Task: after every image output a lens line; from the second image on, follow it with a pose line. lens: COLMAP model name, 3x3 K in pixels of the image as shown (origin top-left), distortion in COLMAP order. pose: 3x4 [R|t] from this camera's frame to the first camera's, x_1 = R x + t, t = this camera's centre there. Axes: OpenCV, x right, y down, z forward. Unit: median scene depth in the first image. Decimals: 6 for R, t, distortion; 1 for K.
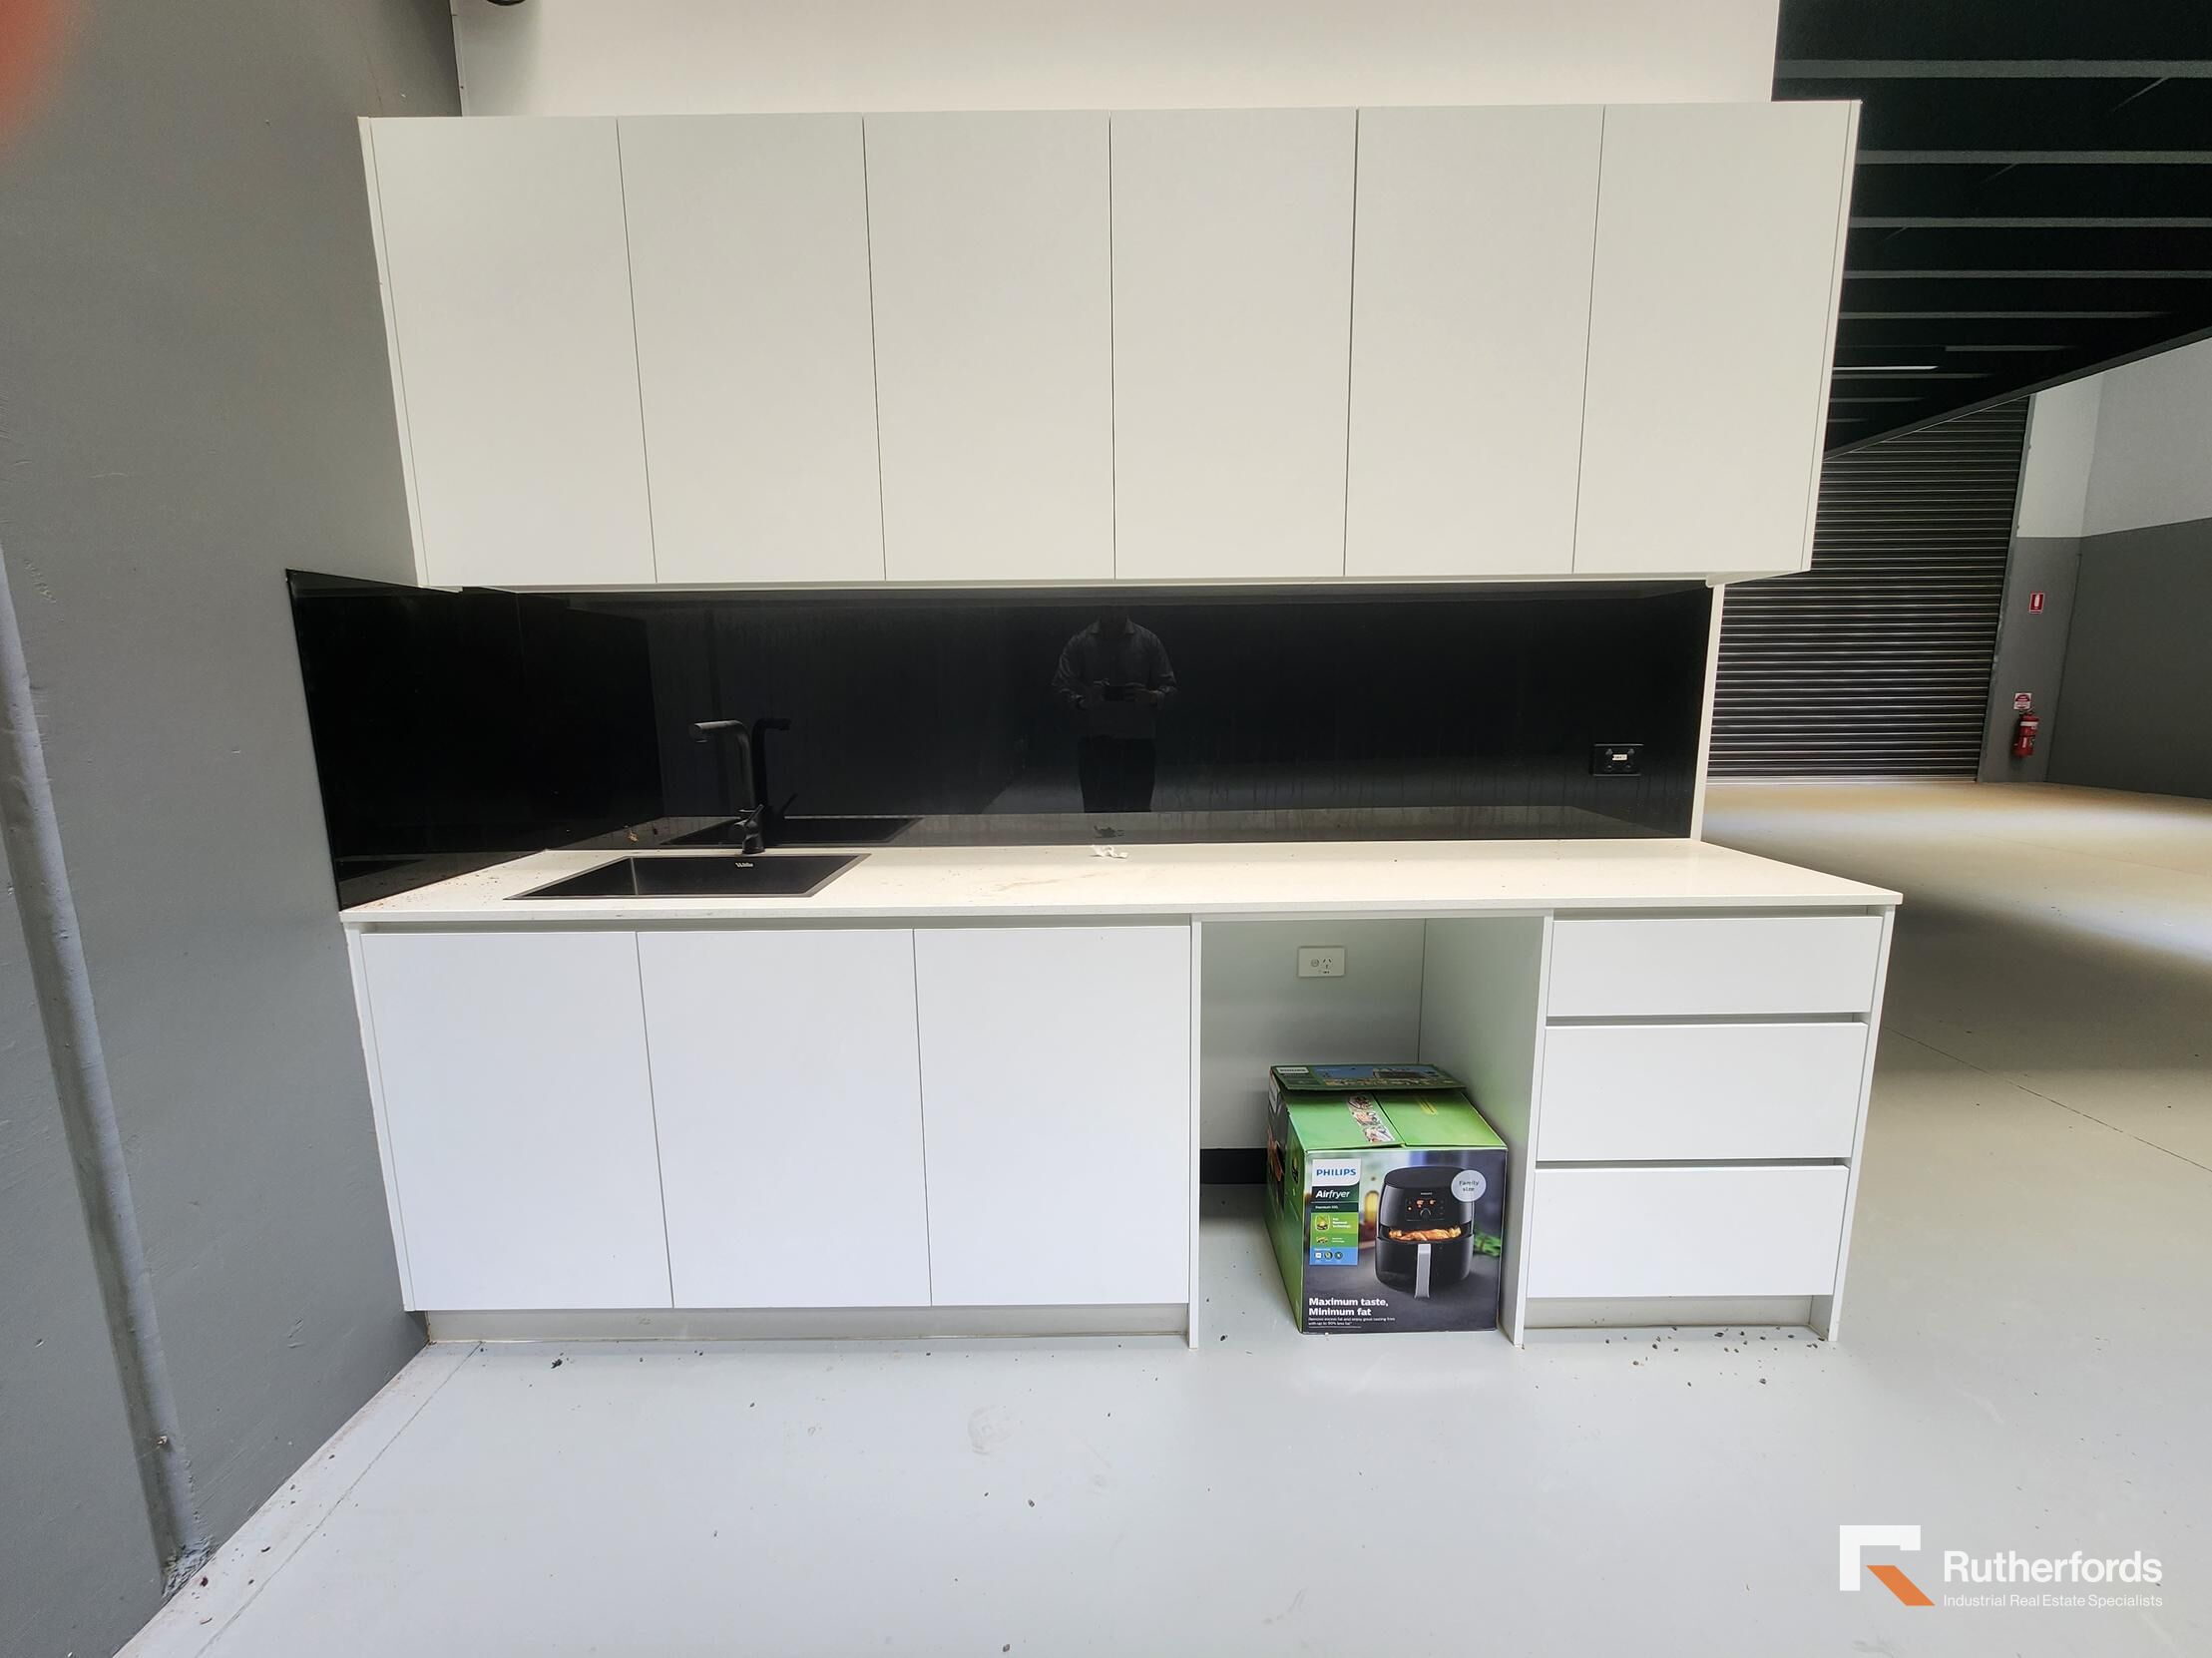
lens RADIAL K [[905.9, 0, 1121.7], [0, 905.9, 833.2], [0, 0, 1]] dist [-0.003748, 0.001237]
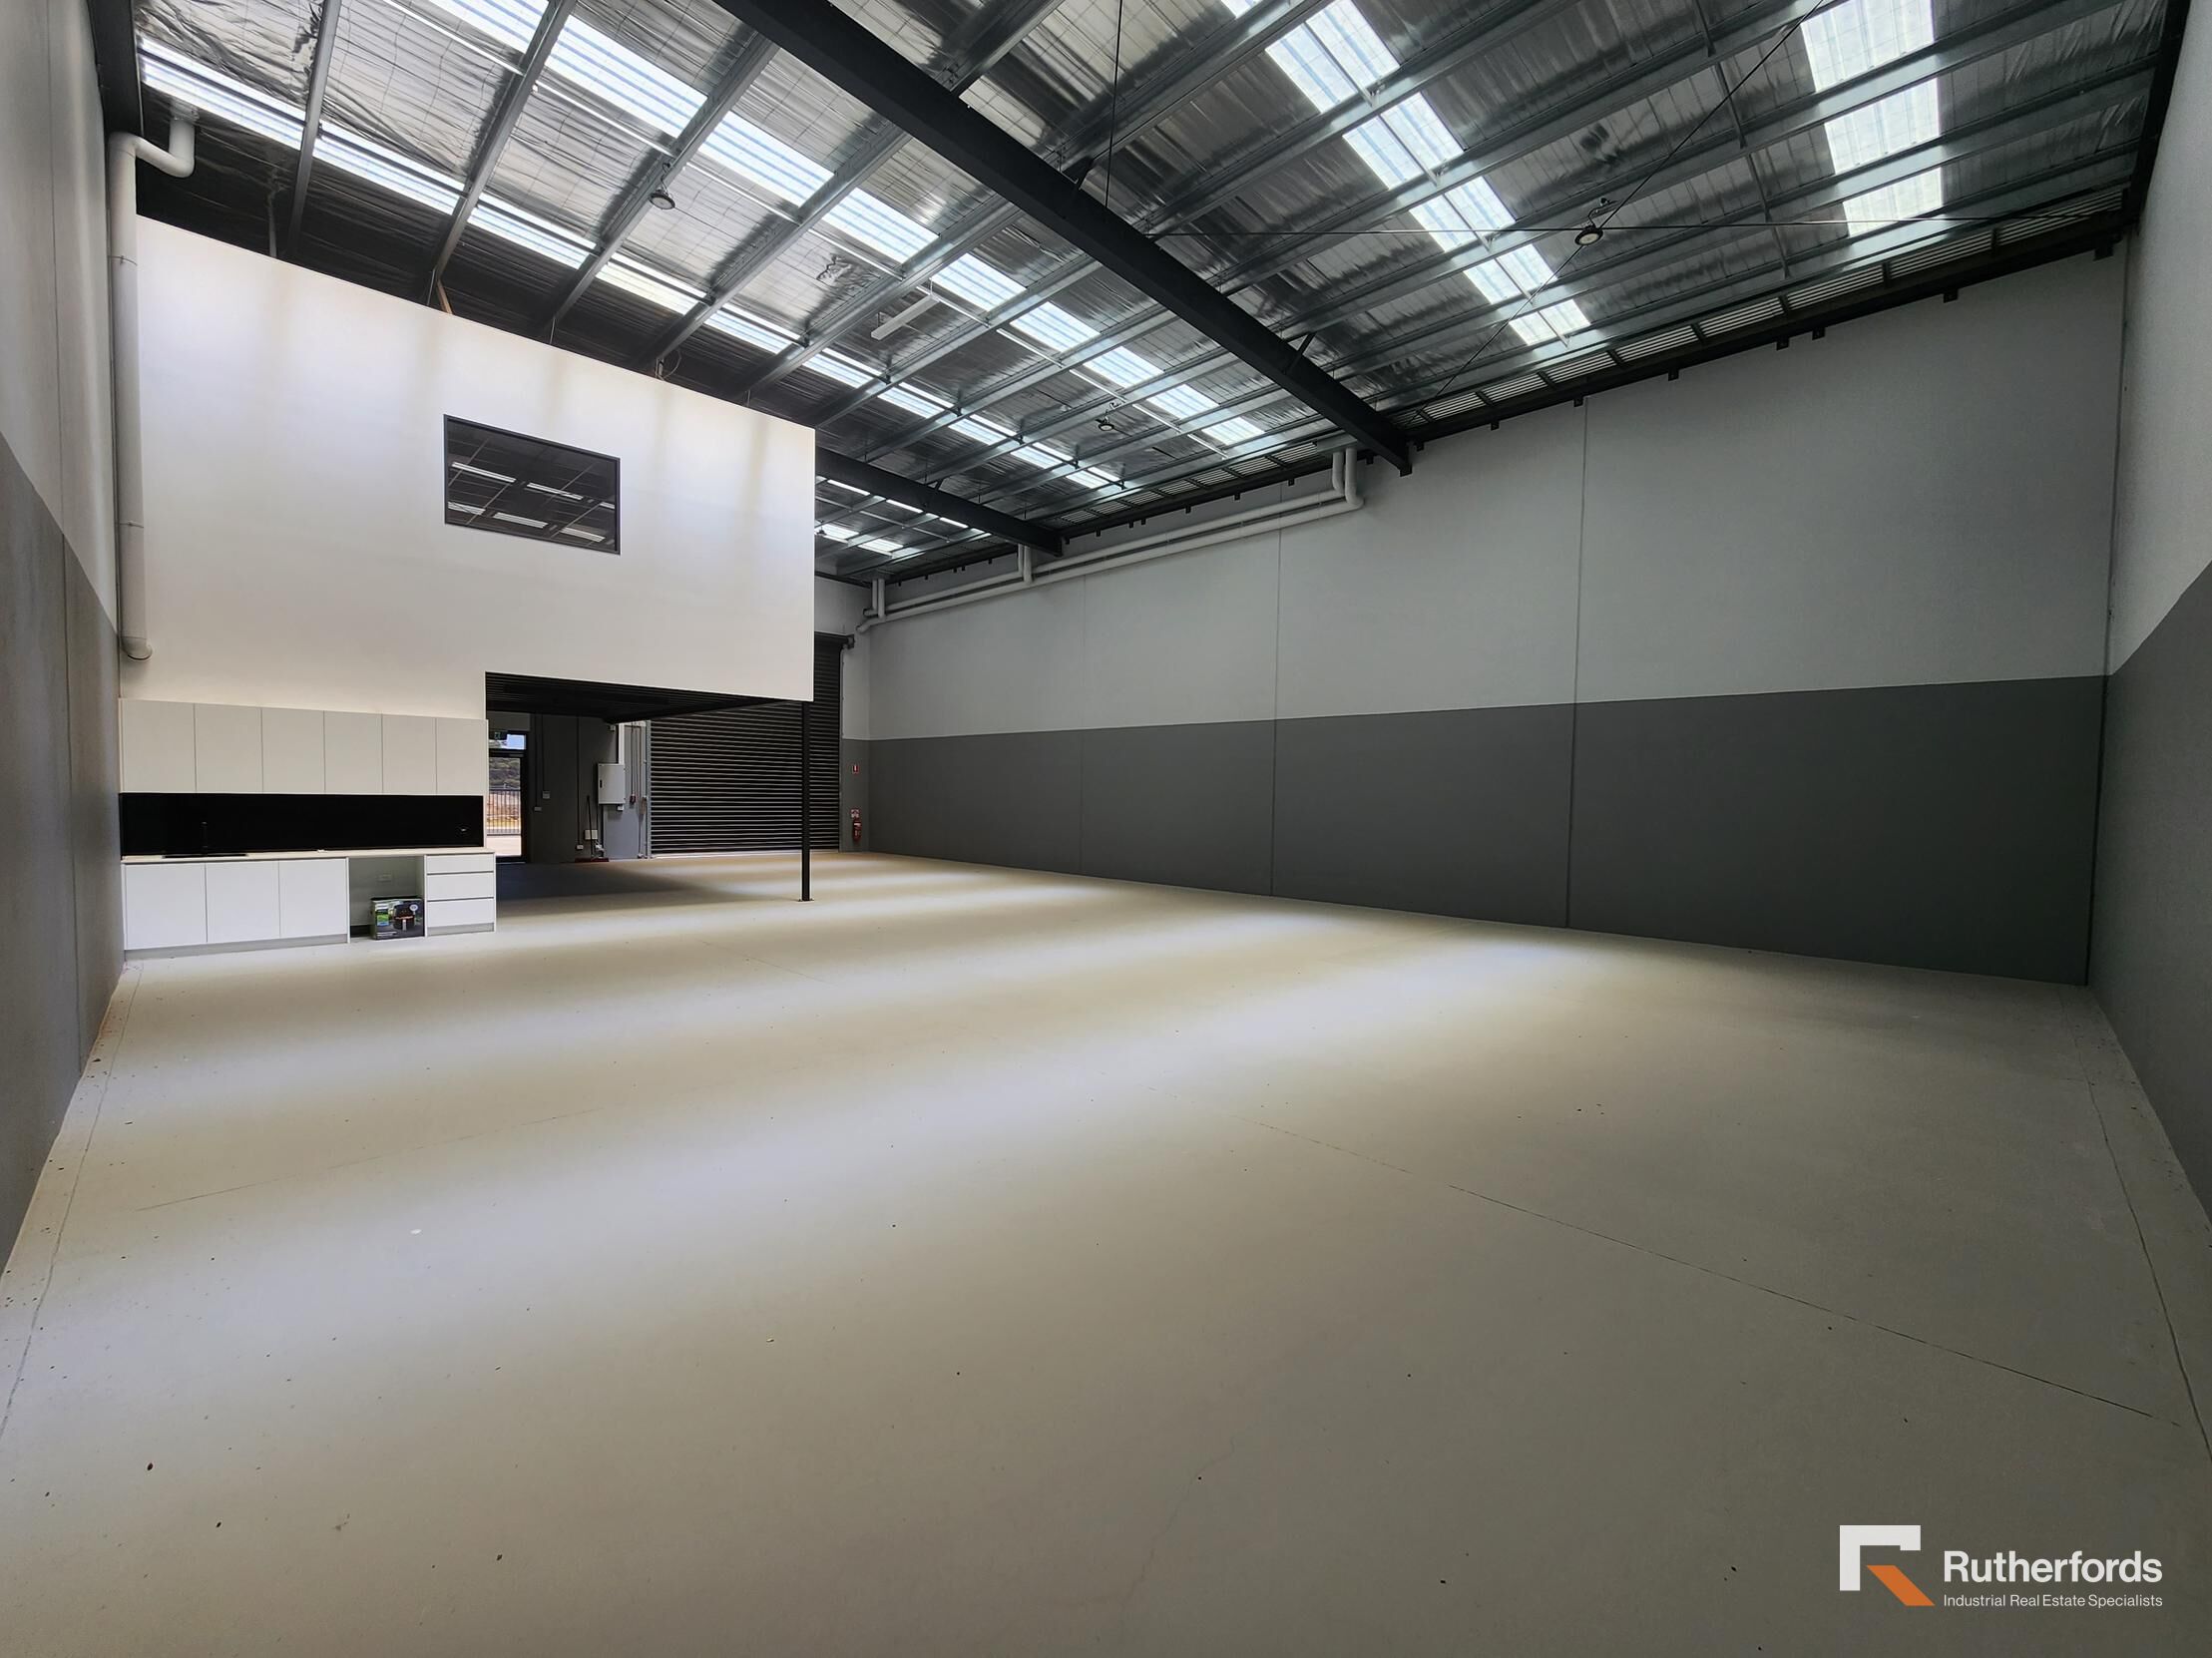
lens RADIAL K [[905.9, 0, 1115.7], [0, 905.9, 839.0], [0, 0, 1]] dist [-0.003748, 0.001237]
pose [[0.710345, -0.012330, 0.703746, -0.073497], [0.086190, 0.993846, -0.069585, 0.119054], [-0.698557, 0.110085, 0.707036, -0.970802]]
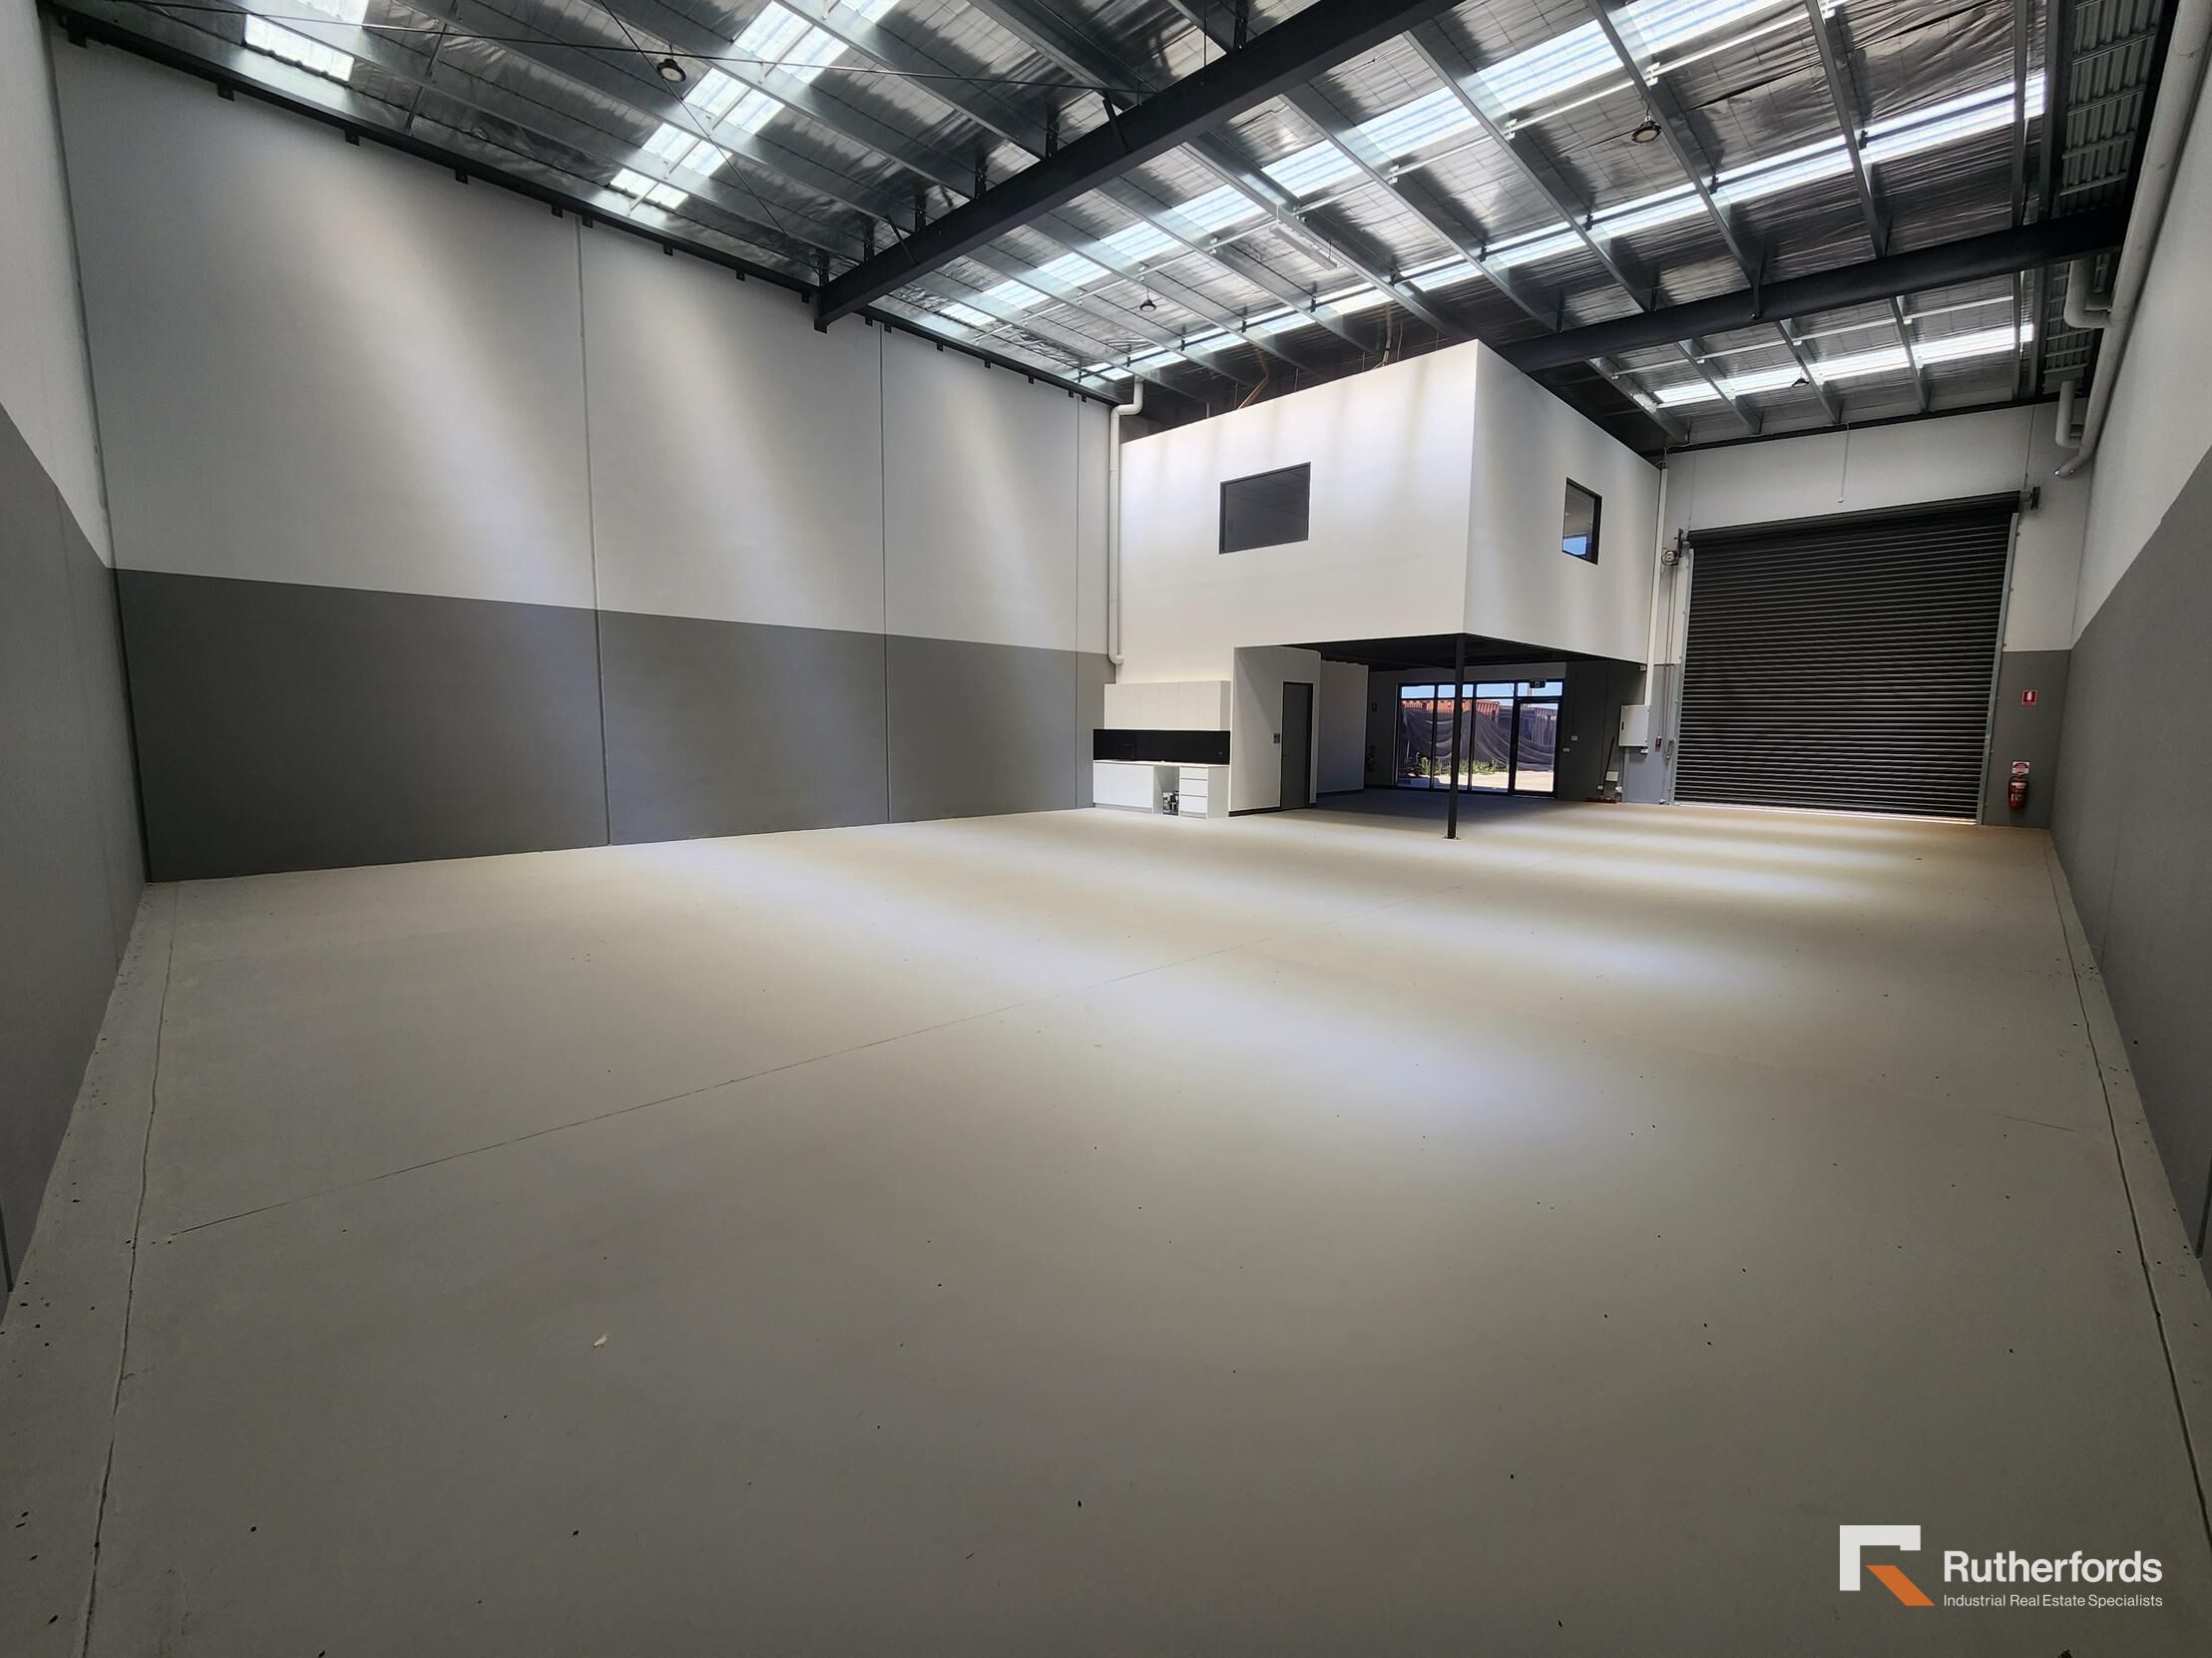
lens RADIAL K [[905.9, 0, 1113.3], [0, 905.9, 827.8], [0, 0, 1]] dist [-0.003748, 0.001237]
pose [[0.695694, 0.095100, -0.712015, 1.064798], [-0.128865, 0.991641, 0.006538, 0.116630], [0.706685, 0.087205, 0.702134, -0.959239]]
